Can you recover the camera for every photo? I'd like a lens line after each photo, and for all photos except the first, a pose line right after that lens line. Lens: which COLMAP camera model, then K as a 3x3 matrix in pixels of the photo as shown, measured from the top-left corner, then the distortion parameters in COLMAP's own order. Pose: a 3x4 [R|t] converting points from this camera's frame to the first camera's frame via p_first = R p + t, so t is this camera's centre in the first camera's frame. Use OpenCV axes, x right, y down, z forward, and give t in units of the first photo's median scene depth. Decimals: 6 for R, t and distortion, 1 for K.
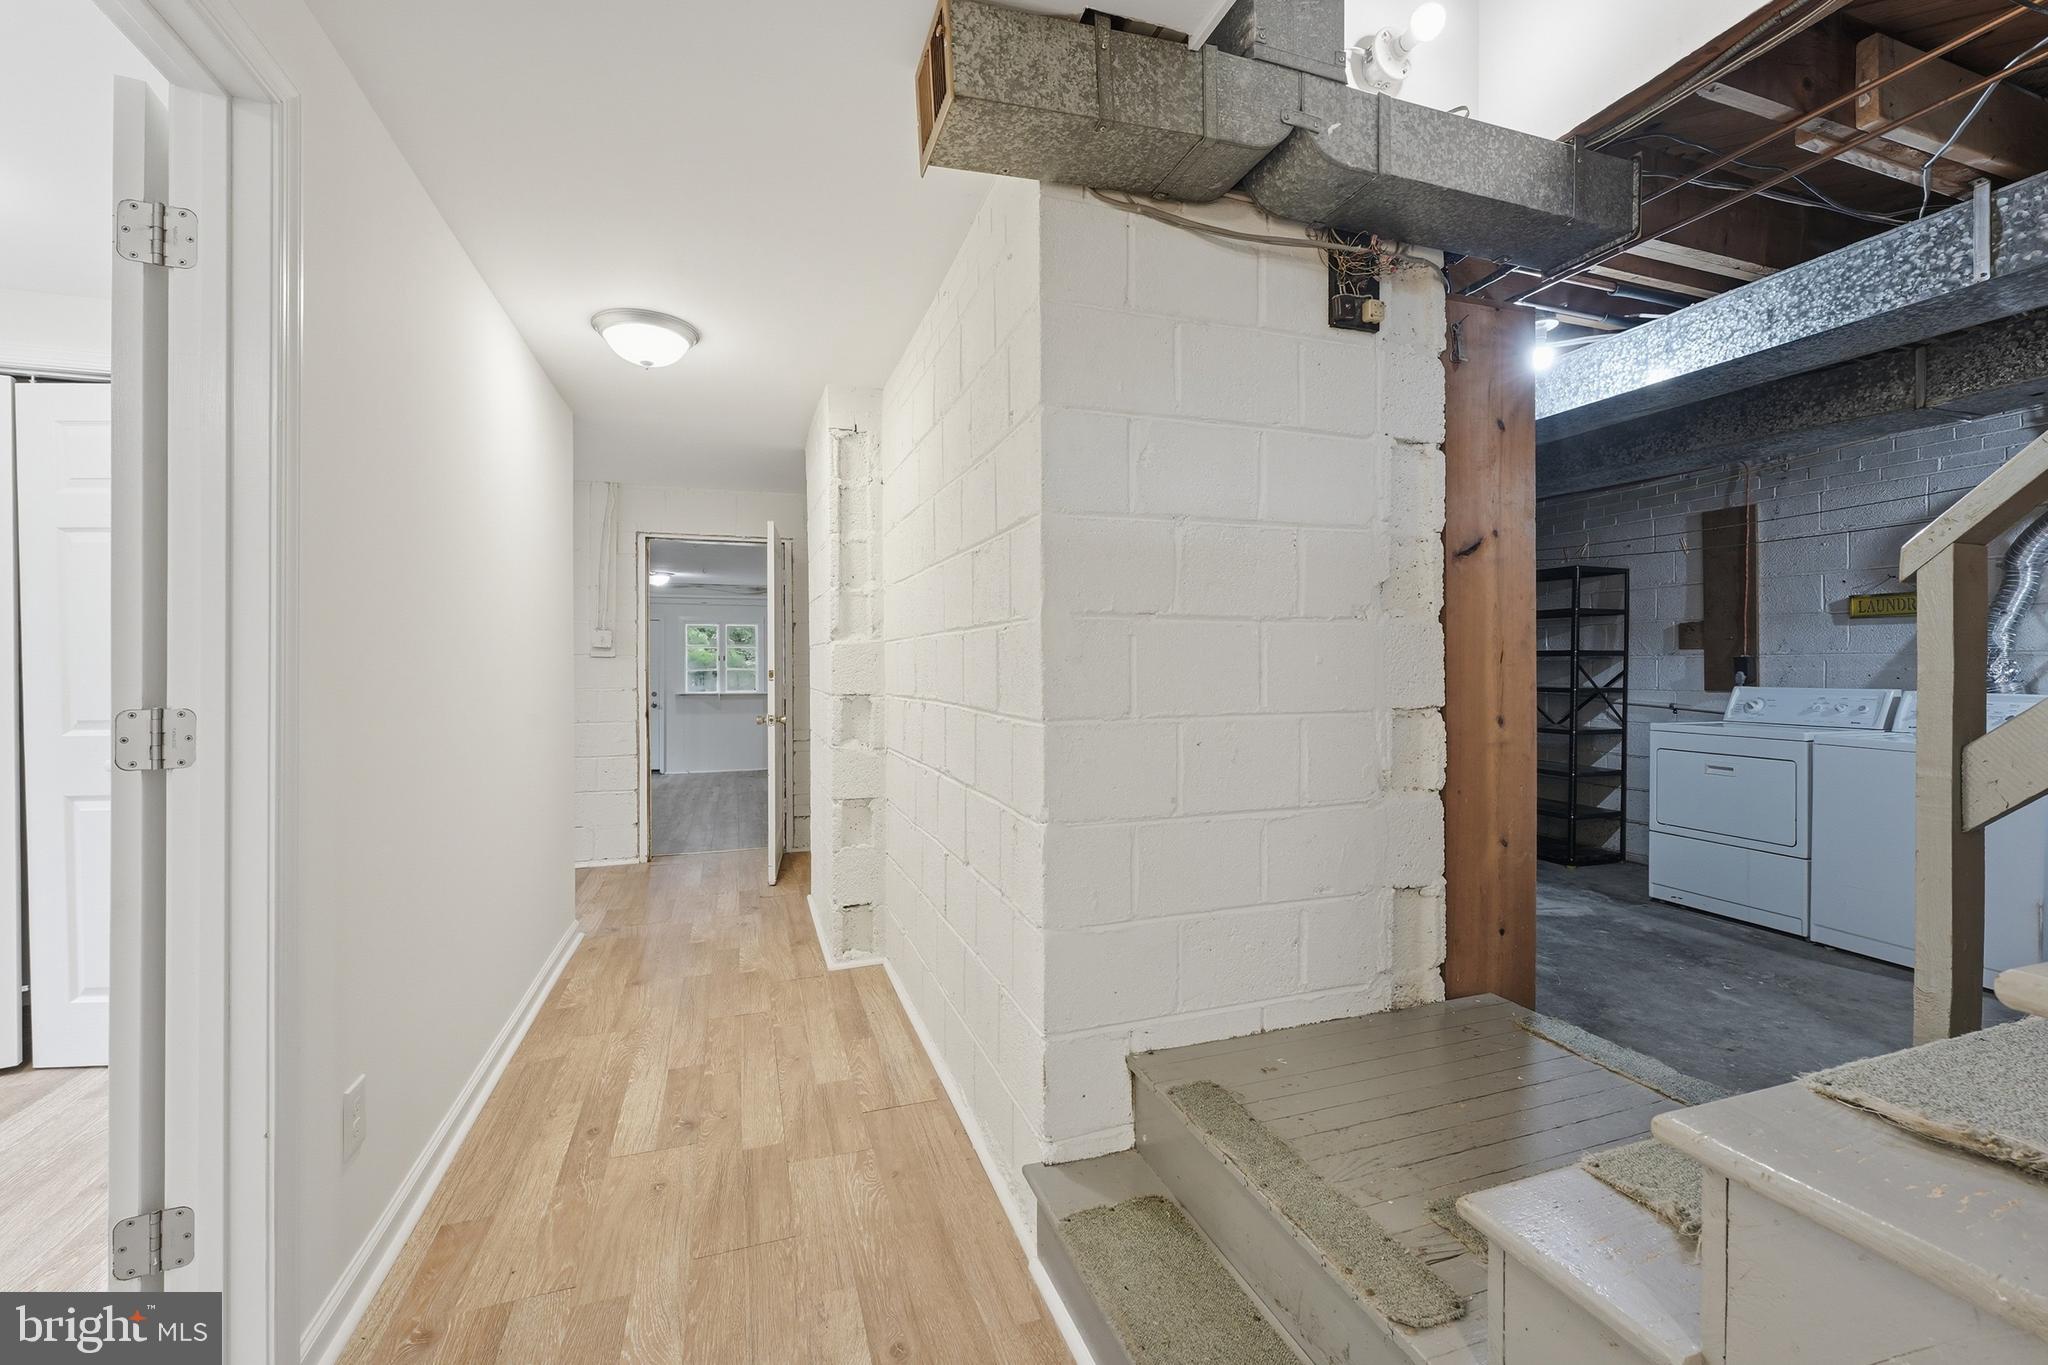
lens RADIAL K [[829.0, 0, 1018.8], [0, 829.0, 673.6], [0, 0, 1]] dist [-0.001107, -0.000162]
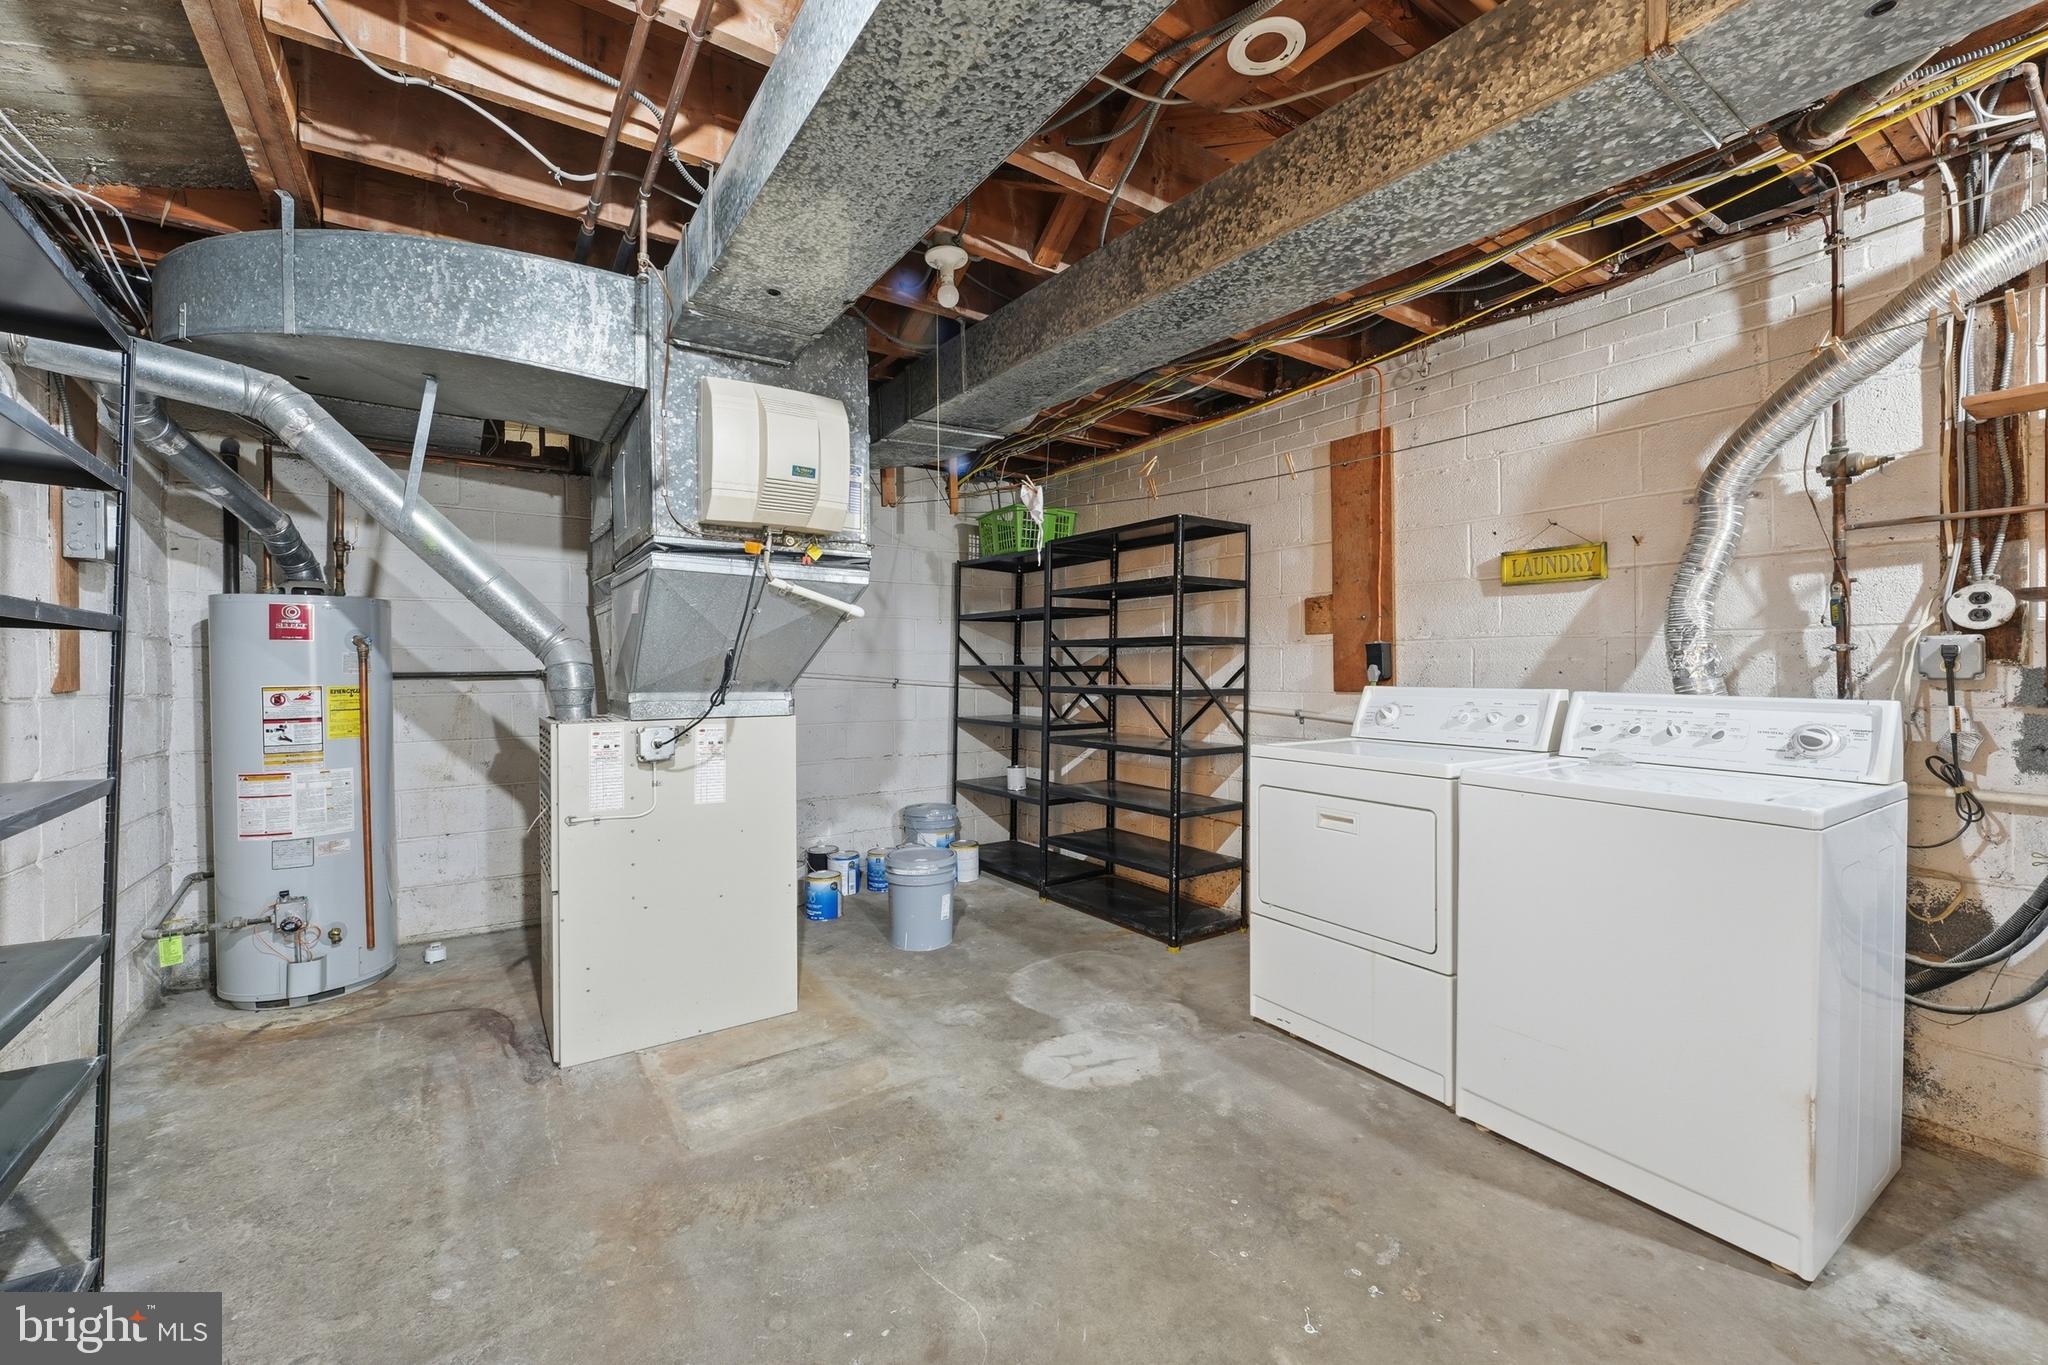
lens RADIAL K [[817.4, 0, 1024.0], [0, 817.4, 682.5], [0, 0, 1]] dist [-0.000344, -0.000233]
pose [[0.962536, -0.012071, 0.270887, 0.403299], [0.009145, 0.999885, 0.012063, 0.001818], [-0.271001, -0.009134, 0.962536, 0.419060]]
